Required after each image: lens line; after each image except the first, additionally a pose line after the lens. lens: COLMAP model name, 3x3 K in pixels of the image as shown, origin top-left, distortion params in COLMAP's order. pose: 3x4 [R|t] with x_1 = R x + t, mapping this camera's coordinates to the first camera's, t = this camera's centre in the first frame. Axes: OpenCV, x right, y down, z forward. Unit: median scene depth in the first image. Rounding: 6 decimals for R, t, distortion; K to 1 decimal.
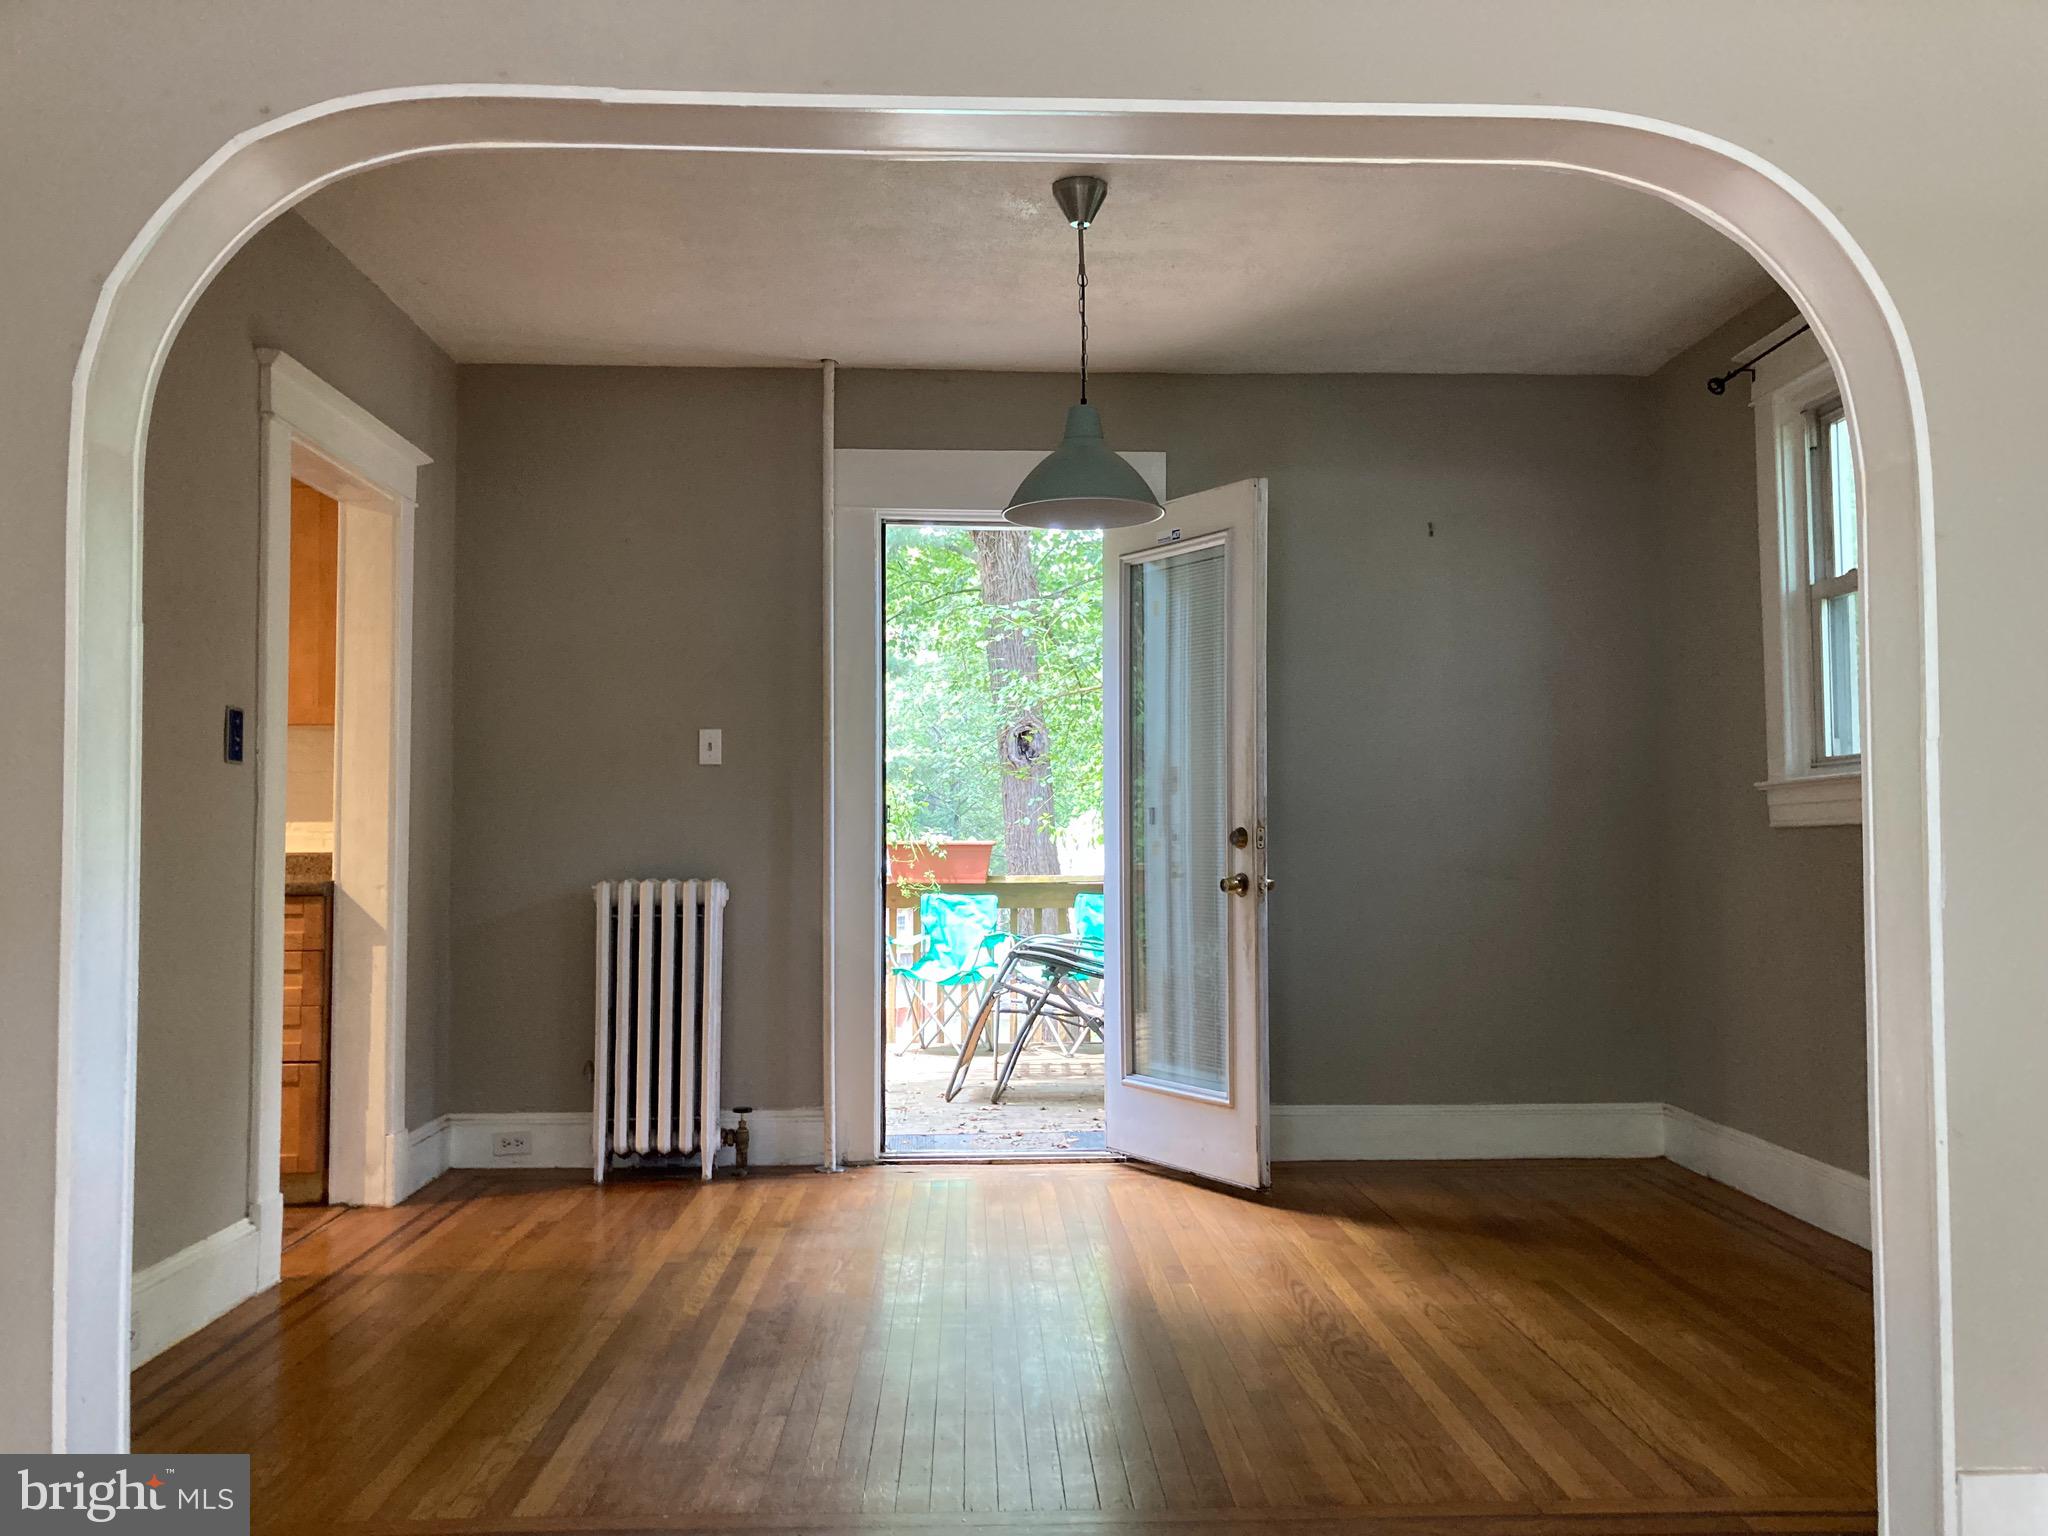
lens RADIAL K [[1703.7, 0, 1026.1], [0, 1703.7, 780.3], [0, 0, 1]] dist [0.041680, -0.059787]
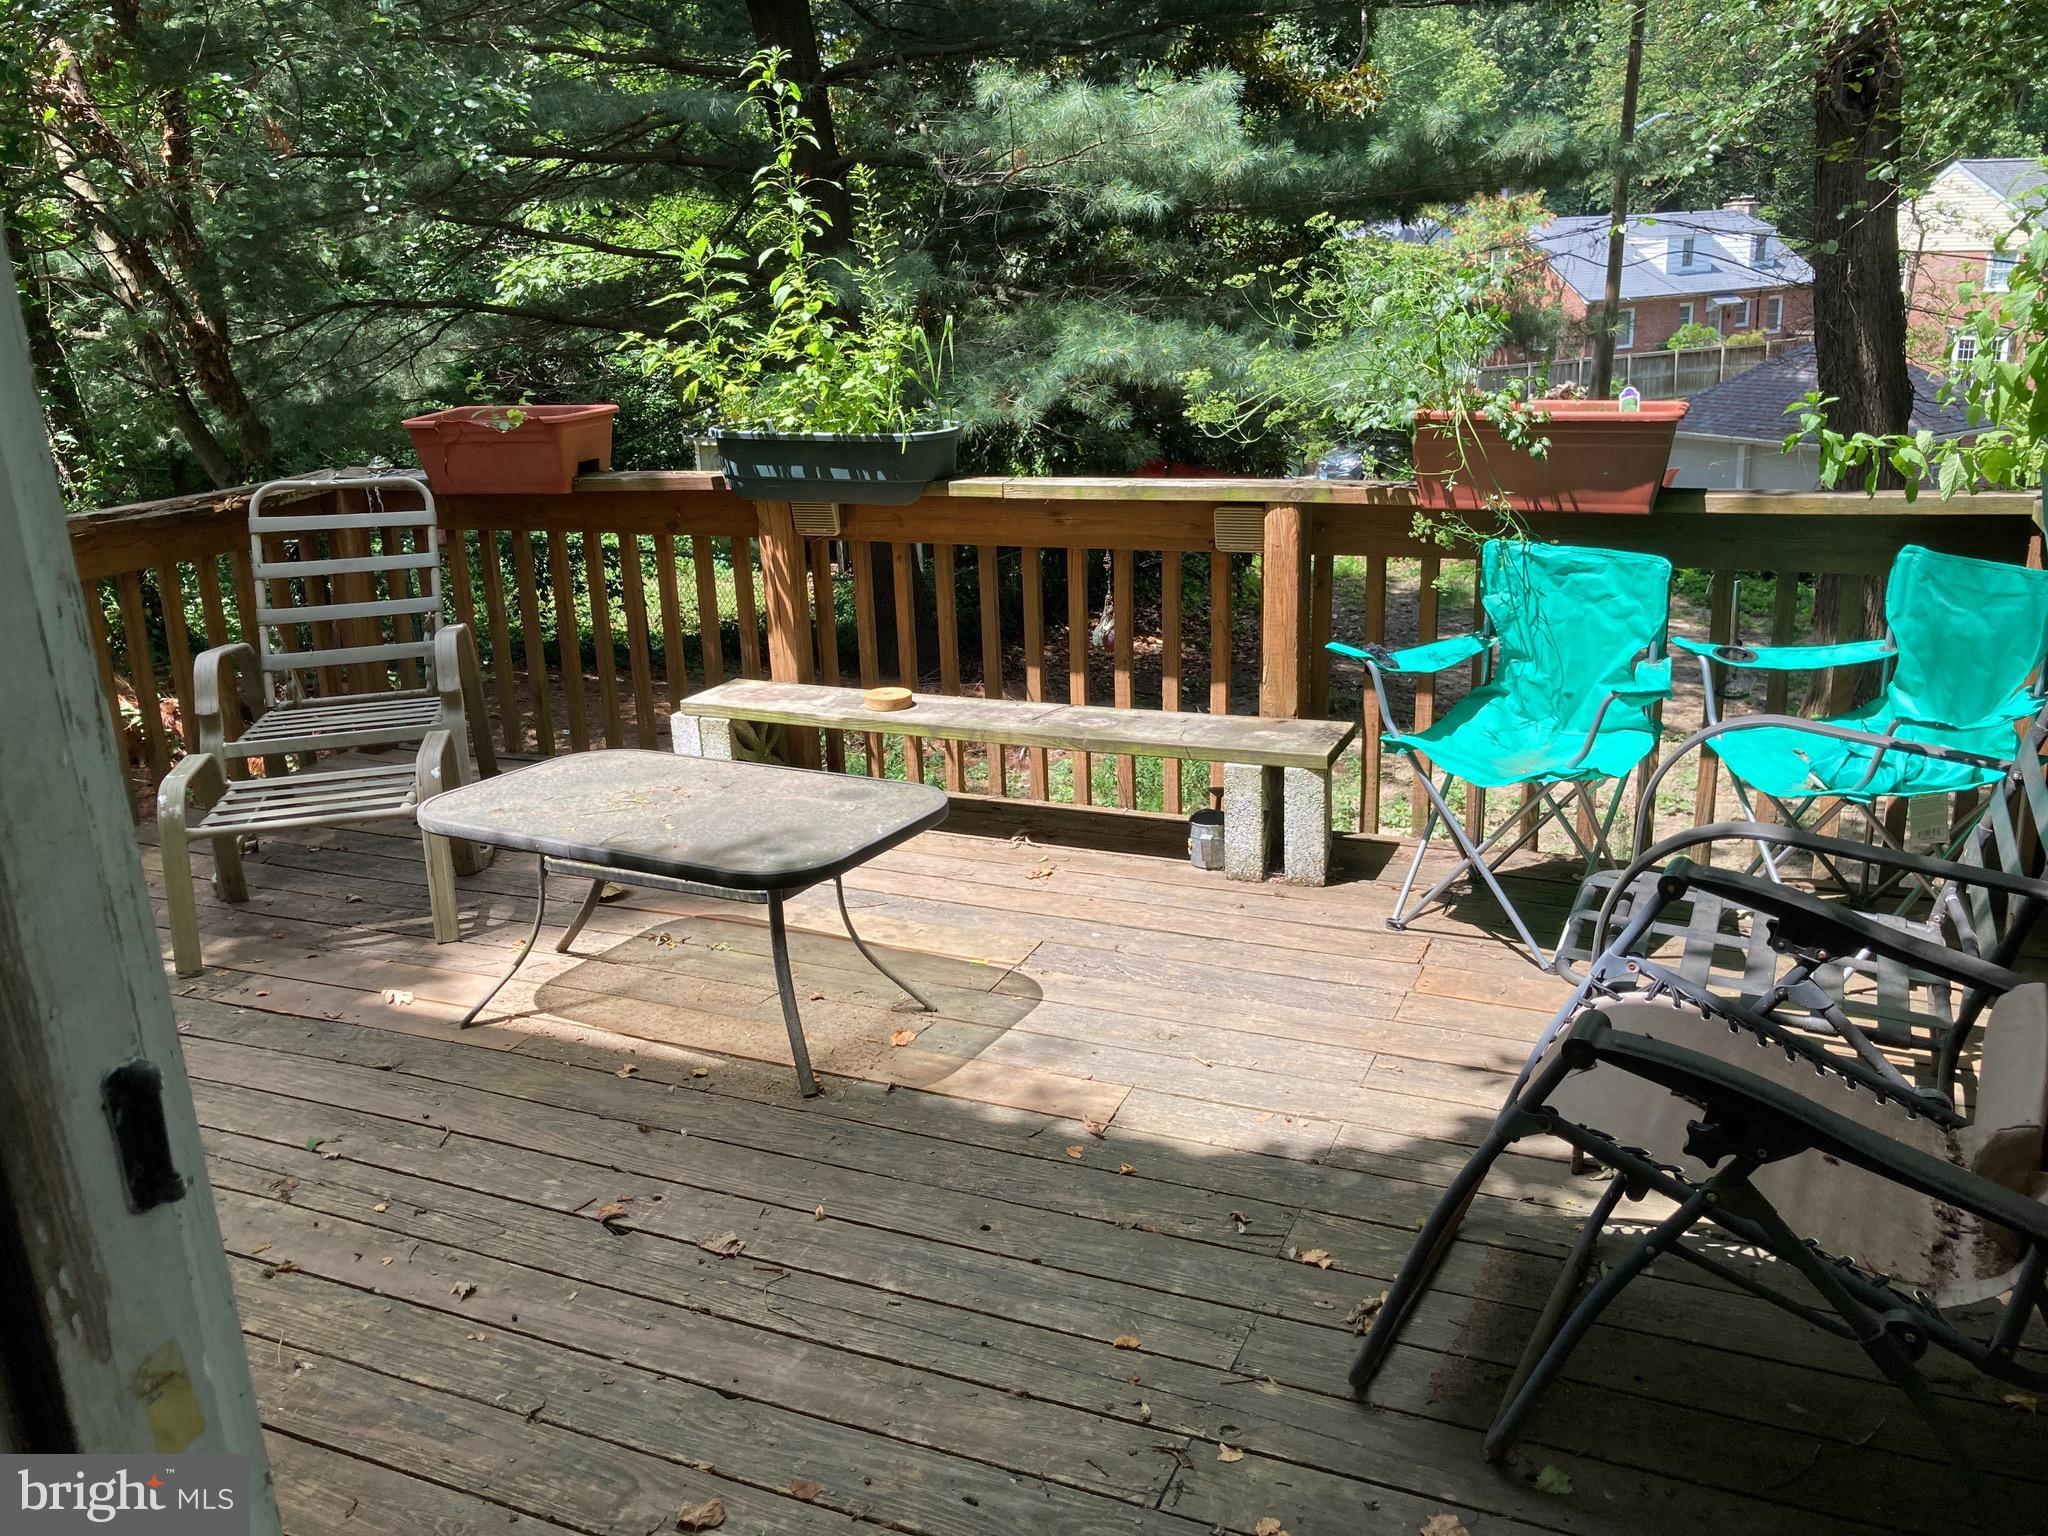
lens RADIAL K [[1703.7, 0, 1027.8], [0, 1703.7, 765.4], [0, 0, 1]] dist [0.041680, -0.059787]
pose [[0.905832, 0.092340, -0.413451, 0.027800], [0.054408, 0.942515, 0.329704, -0.044562], [0.420129, -0.321152, 0.848736, 1.015650]]
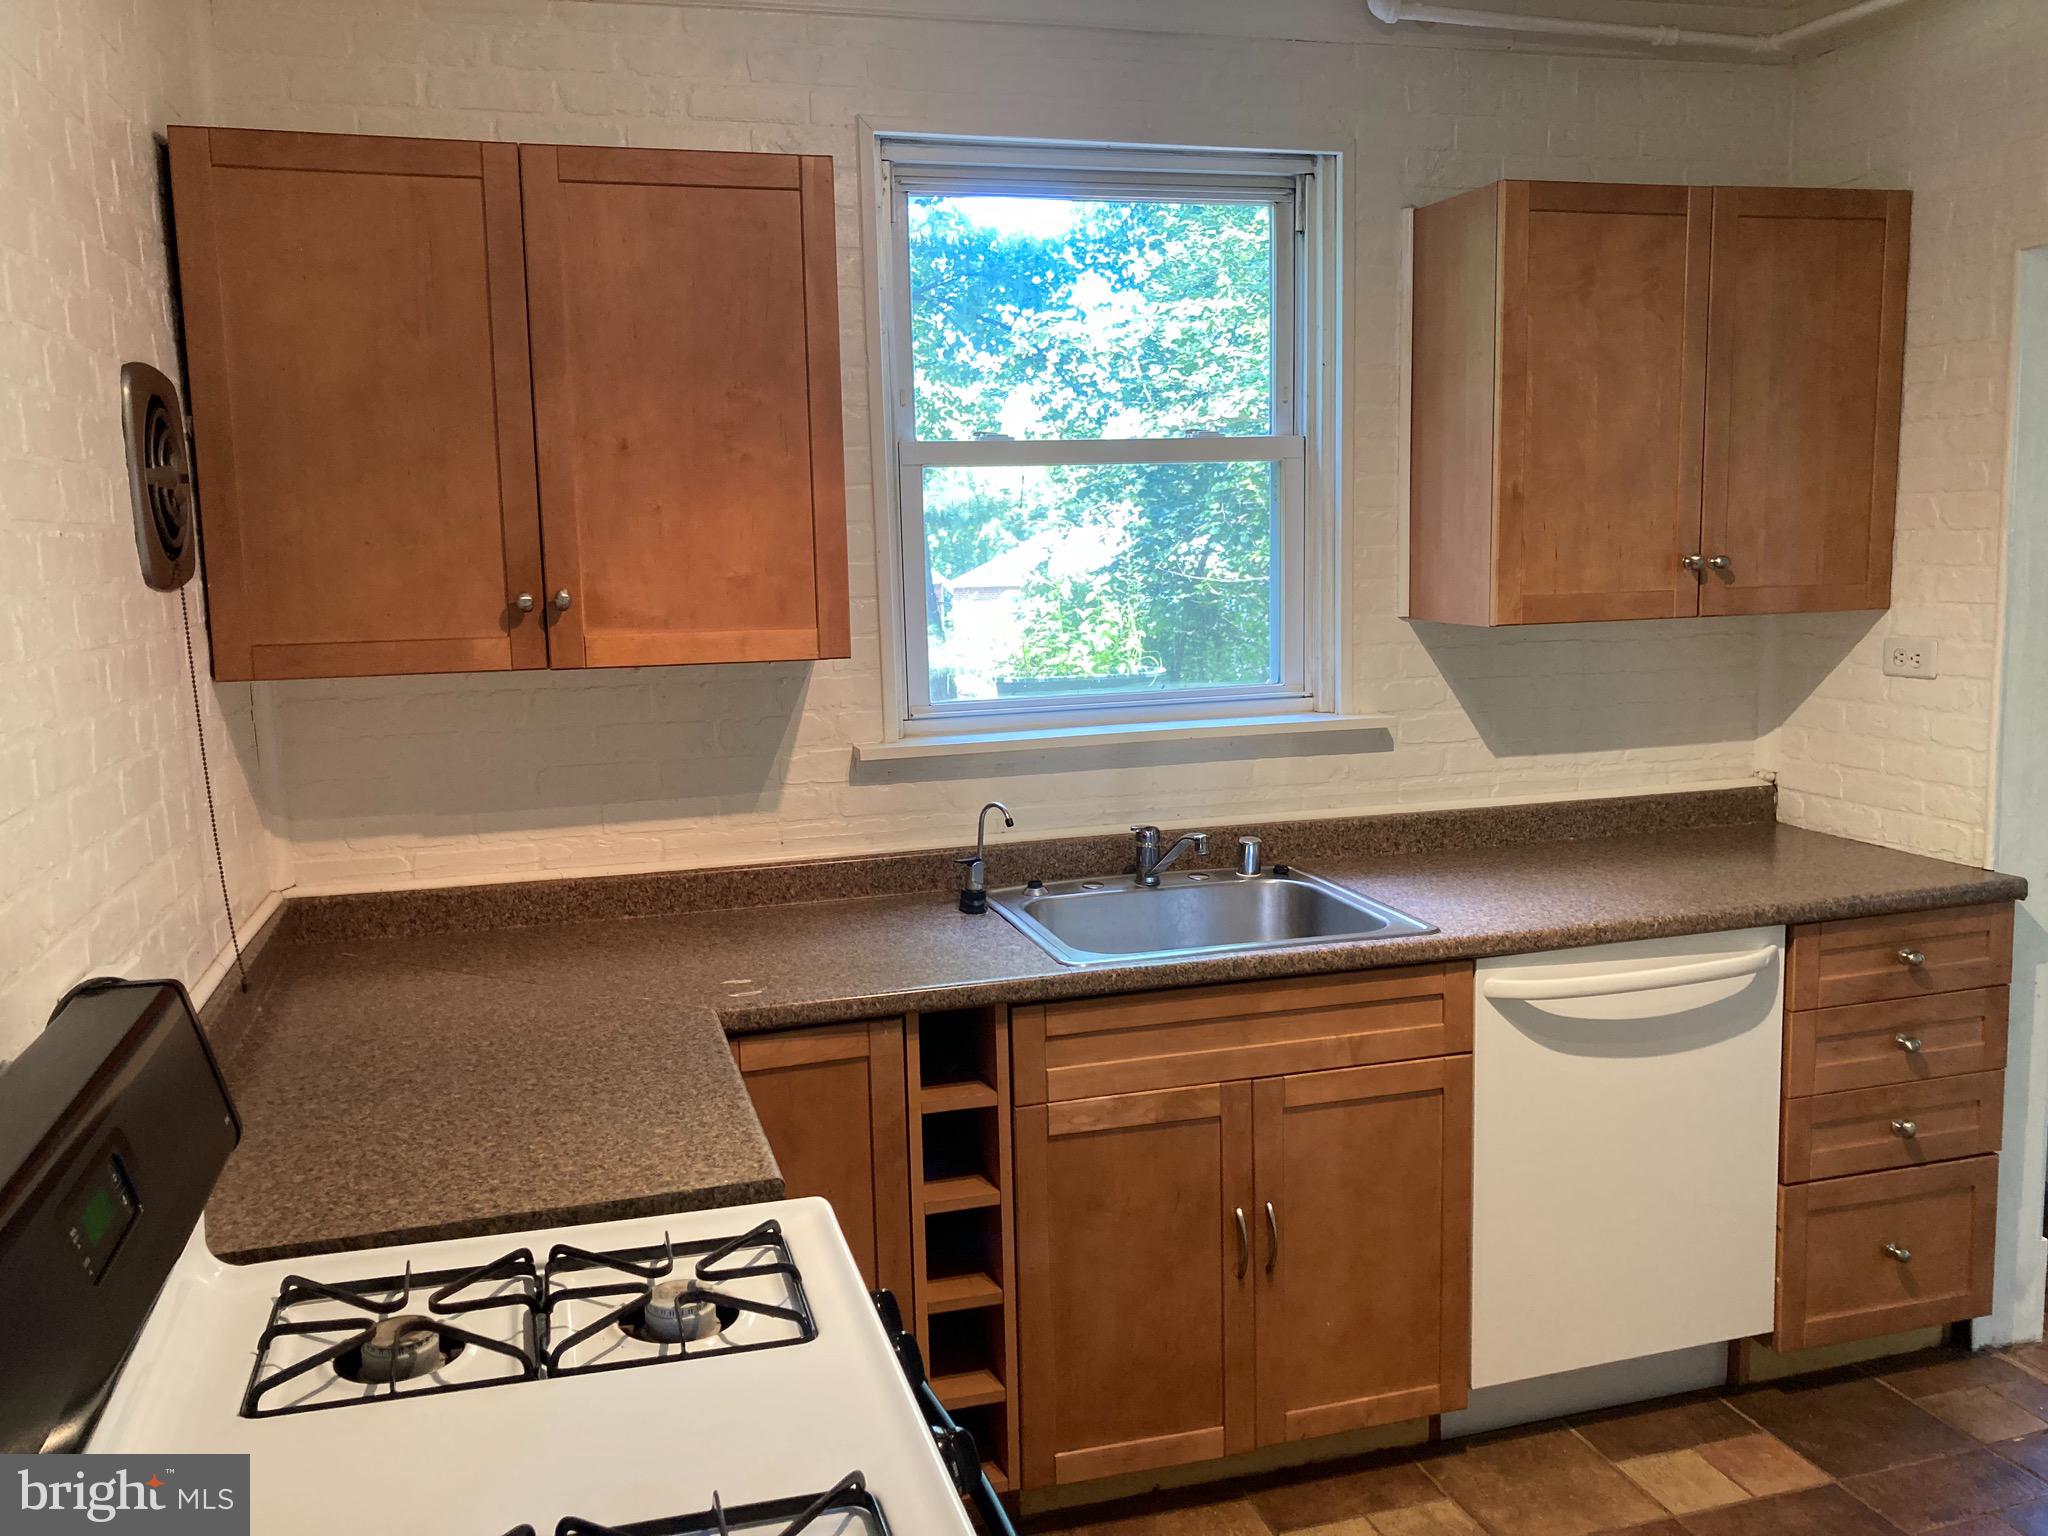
lens RADIAL K [[1703.7, 0, 1024.7], [0, 1703.7, 767.7], [0, 0, 1]] dist [0.041680, -0.059787]
pose [[0.969118, -0.053196, 0.240790, -0.840121], [0.012403, 0.985734, 0.167855, -0.084018], [-0.246284, -0.159685, 0.955952, 0.453784]]
